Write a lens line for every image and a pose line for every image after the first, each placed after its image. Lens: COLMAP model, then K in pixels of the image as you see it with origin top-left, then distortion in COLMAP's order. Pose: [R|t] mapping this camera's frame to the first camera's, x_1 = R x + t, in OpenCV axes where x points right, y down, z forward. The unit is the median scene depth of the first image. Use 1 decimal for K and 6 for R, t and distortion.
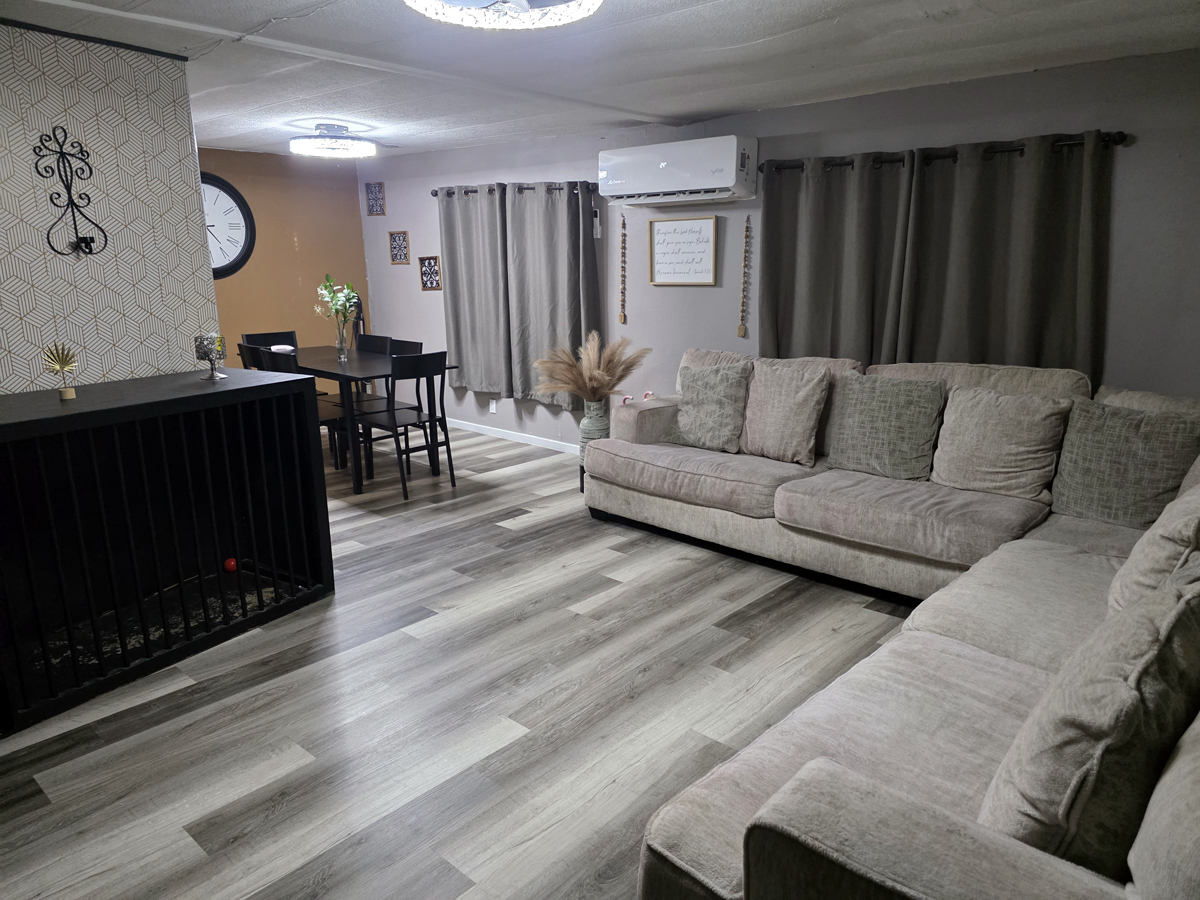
lens RADIAL K [[806.8, 0, 605.1], [0, 806.8, 465.0], [0, 0, 1]] dist [0.067191, -0.064795]
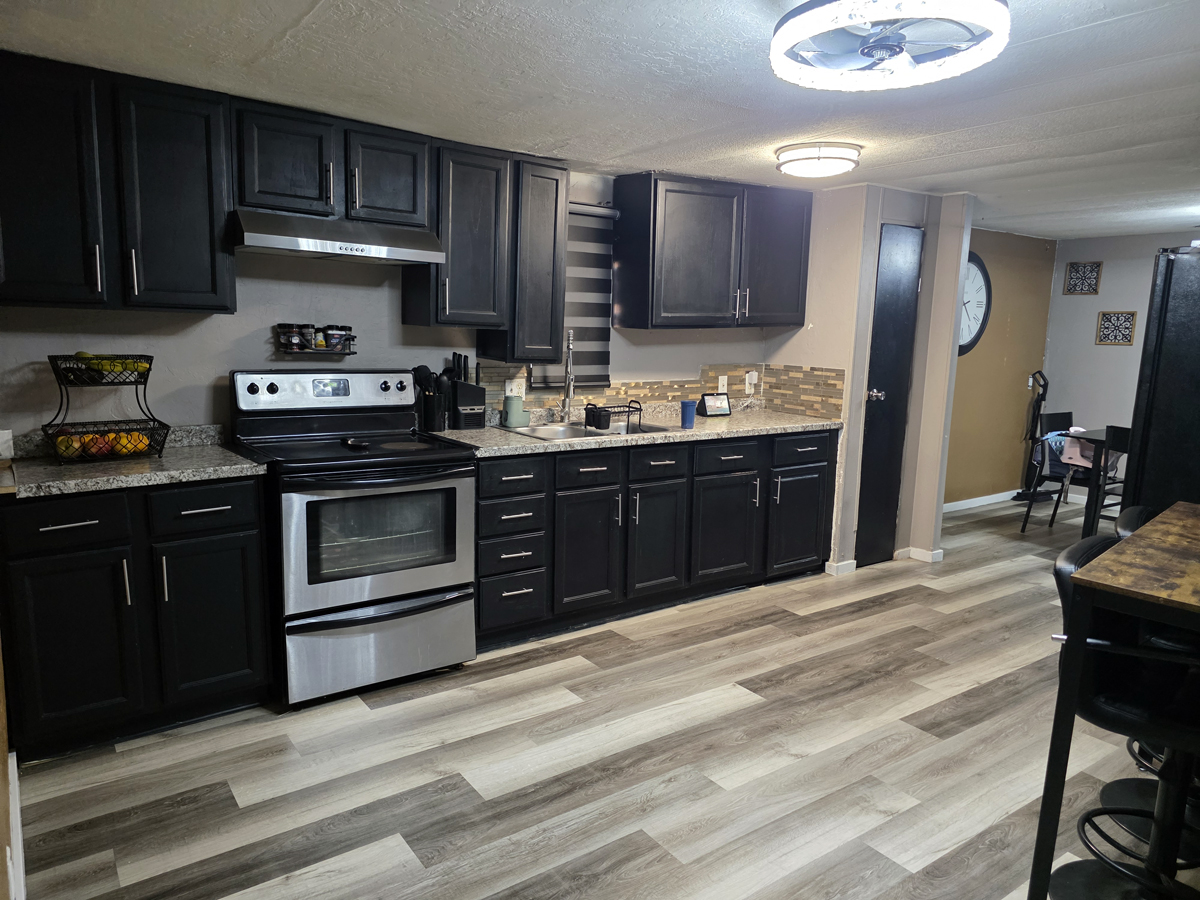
lens RADIAL K [[806.8, 0, 591.4], [0, 806.8, 451.5], [0, 0, 1]] dist [0.067191, -0.064795]
pose [[0.975172, 0.066476, -0.211237, -0.926028], [-0.087245, 0.992062, -0.090566, 0.022658], [0.203539, 0.106747, 0.973230, -0.058009]]
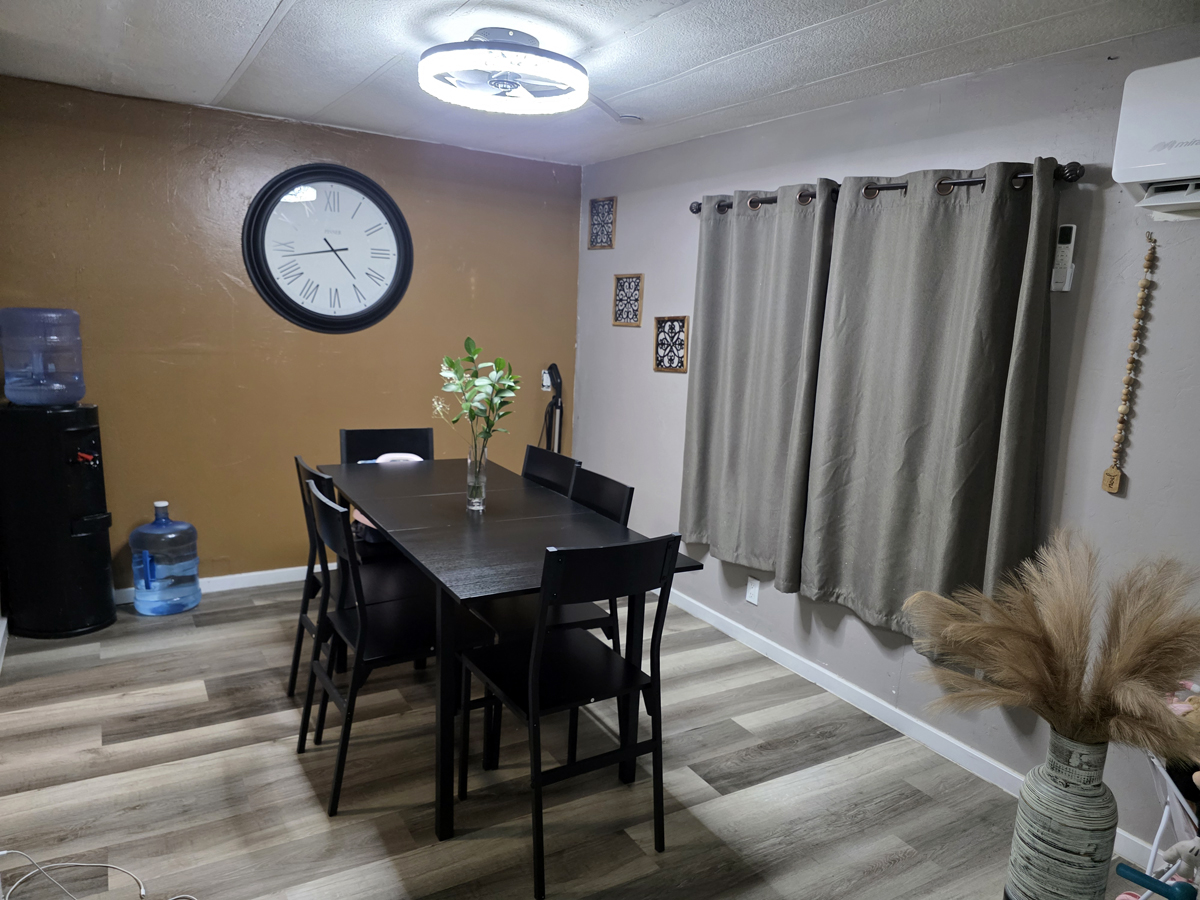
lens RADIAL K [[806.8, 0, 611.6], [0, 806.8, 452.1], [0, 0, 1]] dist [0.067191, -0.064795]
pose [[0.957511, 0.101007, -0.270130, -0.127241], [-0.125775, 0.989146, -0.075964, -0.152853], [0.259526, 0.106712, 0.959822, 0.611936]]
